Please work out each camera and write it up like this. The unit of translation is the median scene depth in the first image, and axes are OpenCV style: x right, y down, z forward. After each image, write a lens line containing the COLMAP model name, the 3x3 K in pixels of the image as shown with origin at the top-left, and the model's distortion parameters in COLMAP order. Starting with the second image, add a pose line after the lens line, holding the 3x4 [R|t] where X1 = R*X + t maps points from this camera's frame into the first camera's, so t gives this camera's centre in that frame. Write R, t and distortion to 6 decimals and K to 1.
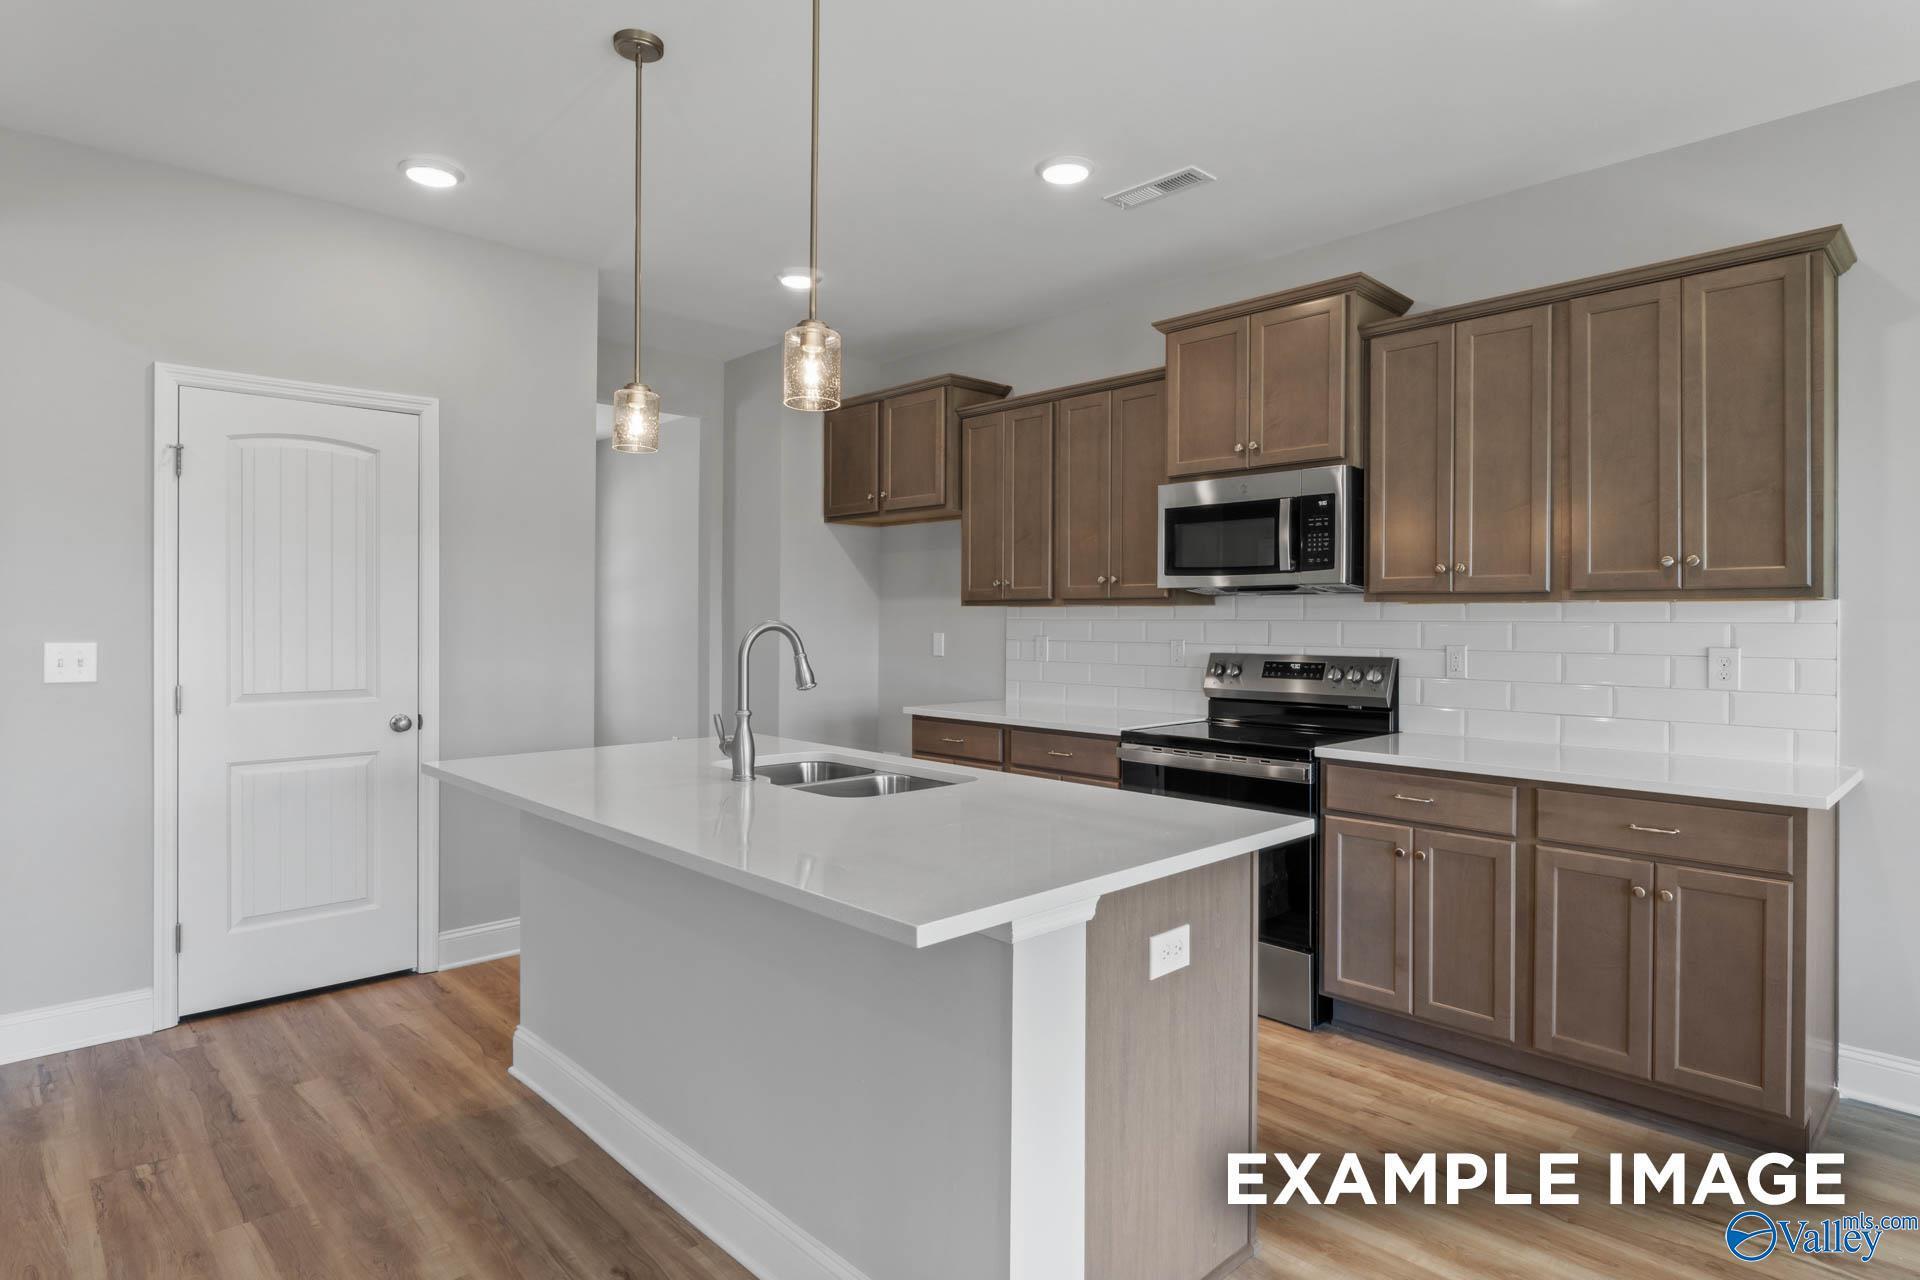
lens RADIAL K [[1036.1, 0, 960.3], [0, 1036.1, 634.2], [0, 0, 1]] dist [-0.008224, 0.000021]
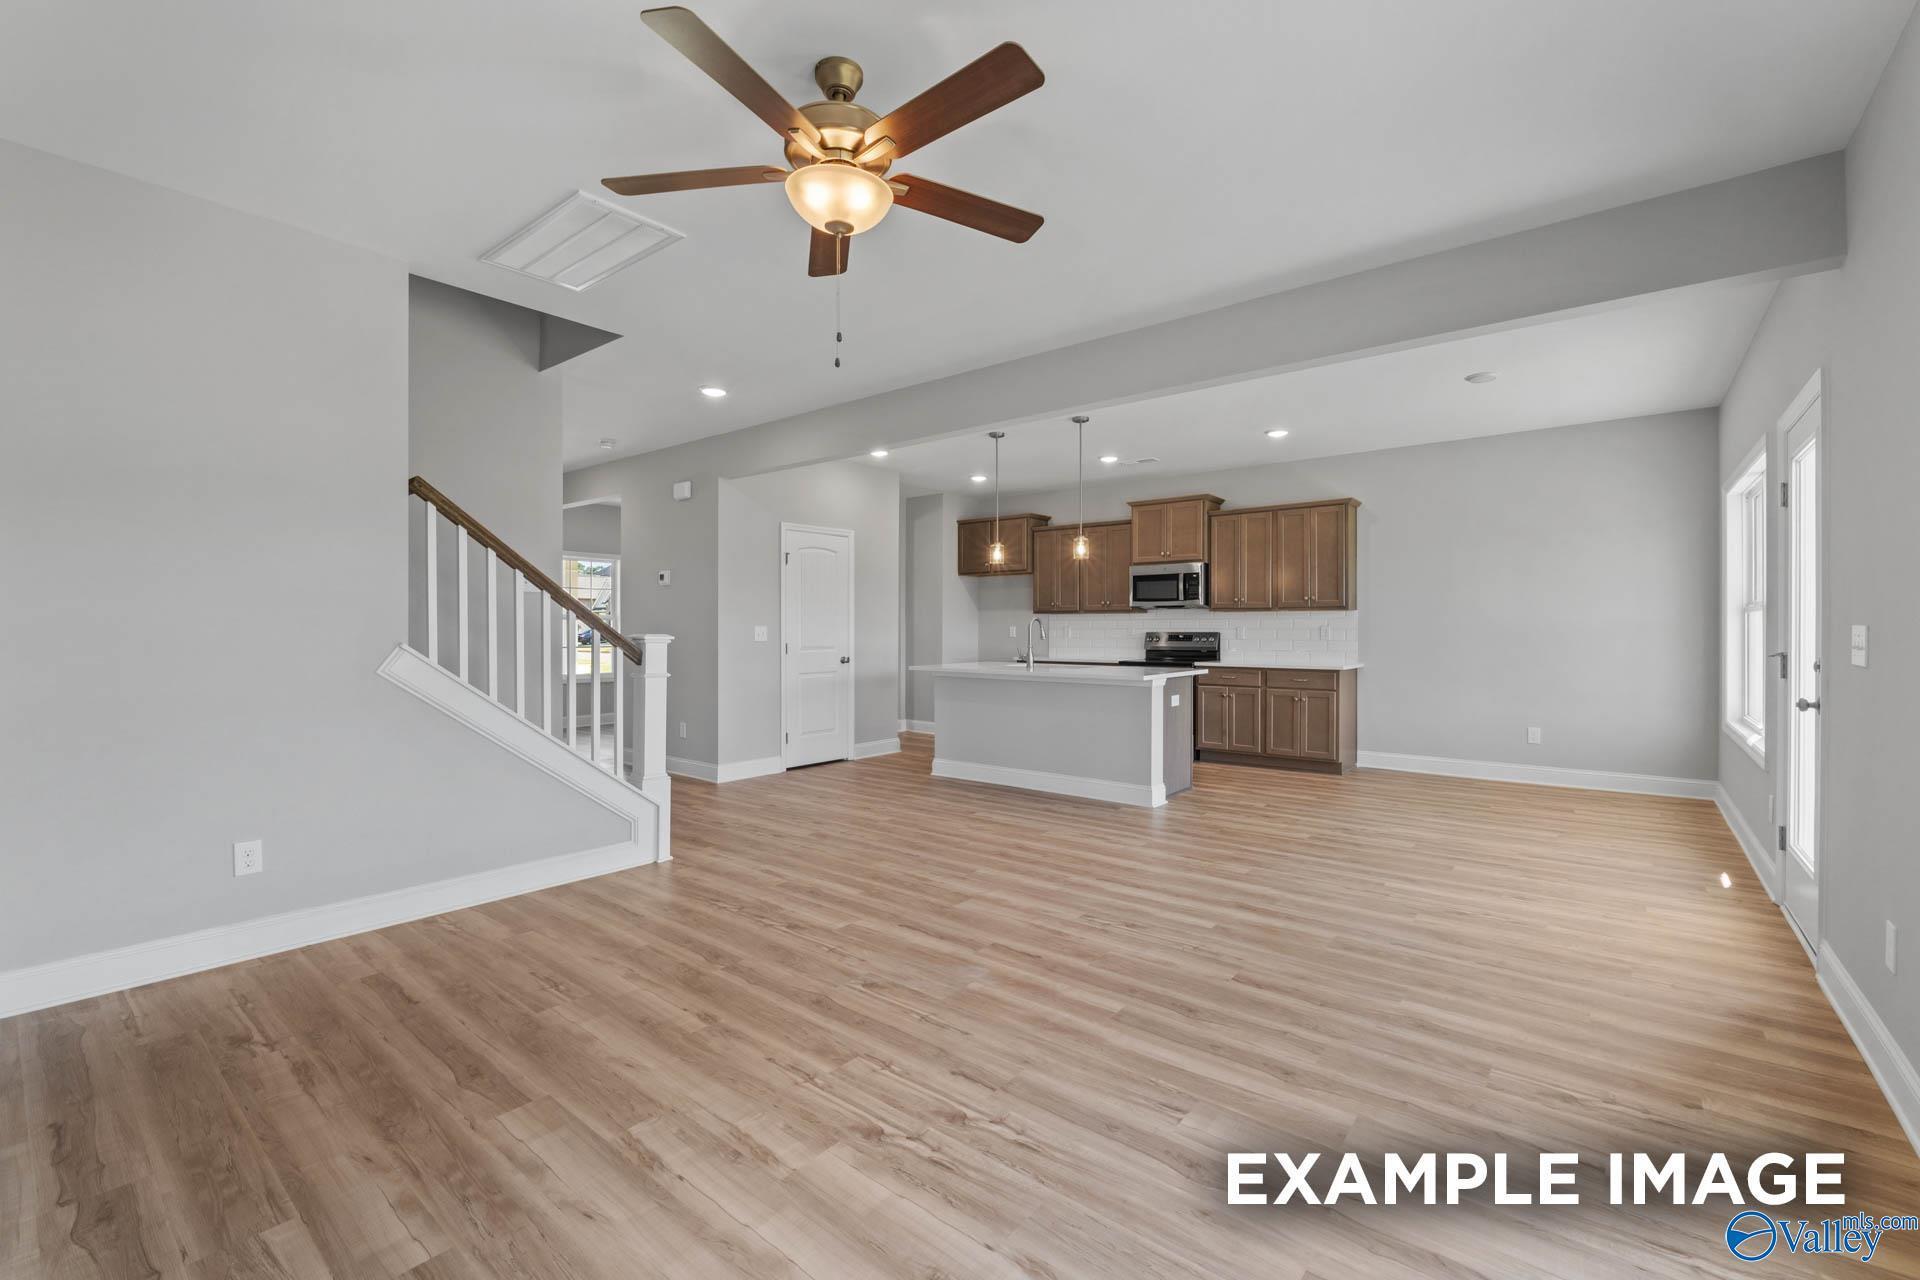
lens RADIAL K [[817.3, 0, 958.8], [0, 817.3, 643.2], [0, 0, 1]] dist [-0.001969, -0.000155]
pose [[0.991601, -0.005470, 0.129219, -0.526967], [0.004839, 0.999975, 0.005202, 0.036712], [-0.129244, -0.004533, 0.991602, -1.023435]]
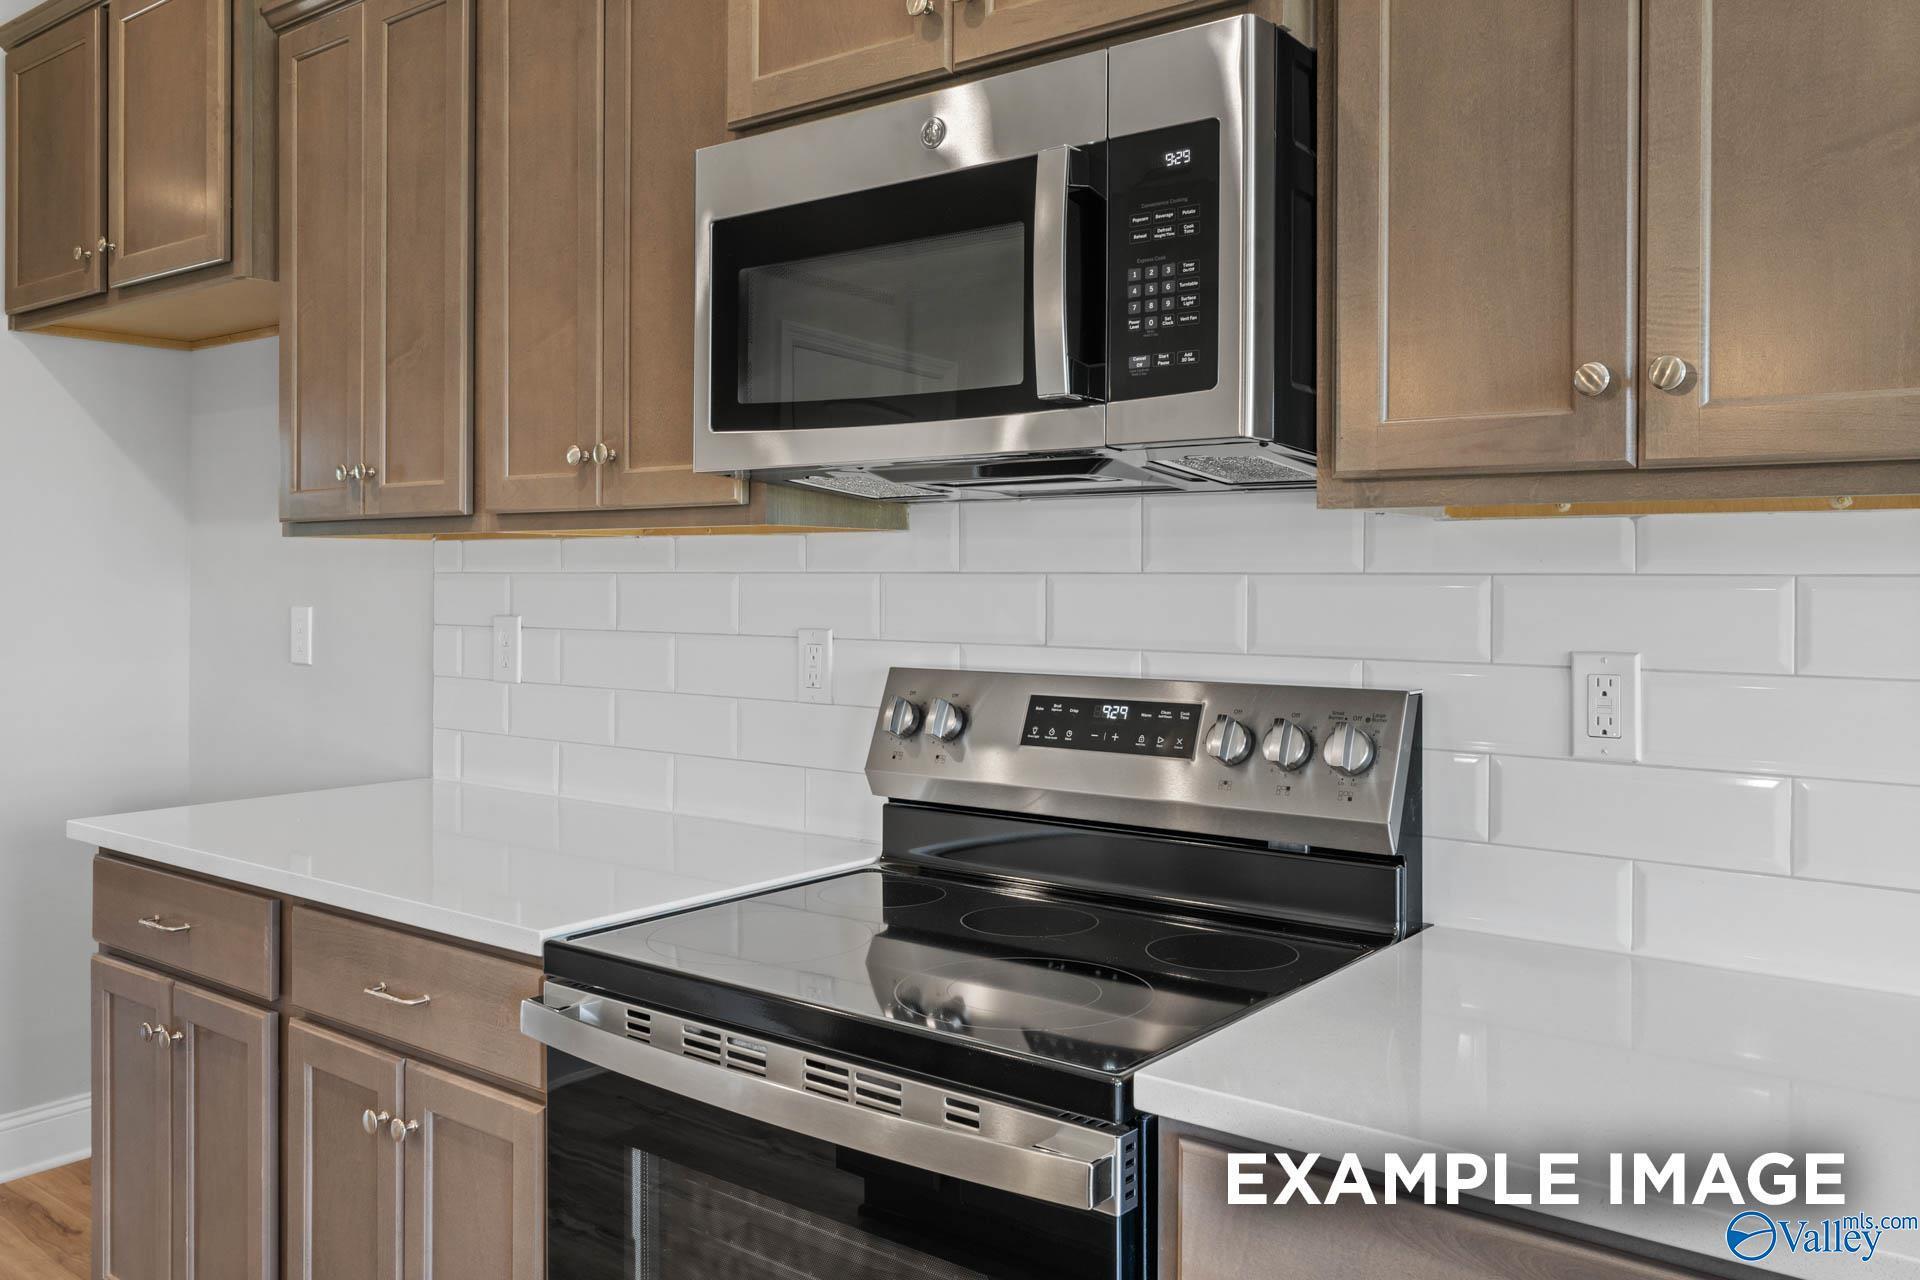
lens RADIAL K [[1505.5, 0, 960.2], [0, 1505.5, 621.4], [0, 0, 1]] dist [-0.000025, -0.000594]
pose [[0.989537, -0.008045, 0.144057, 0.219663], [0.005469, 0.999818, 0.018268, -0.007293], [-0.144178, -0.017289, 0.989401, 0.569046]]
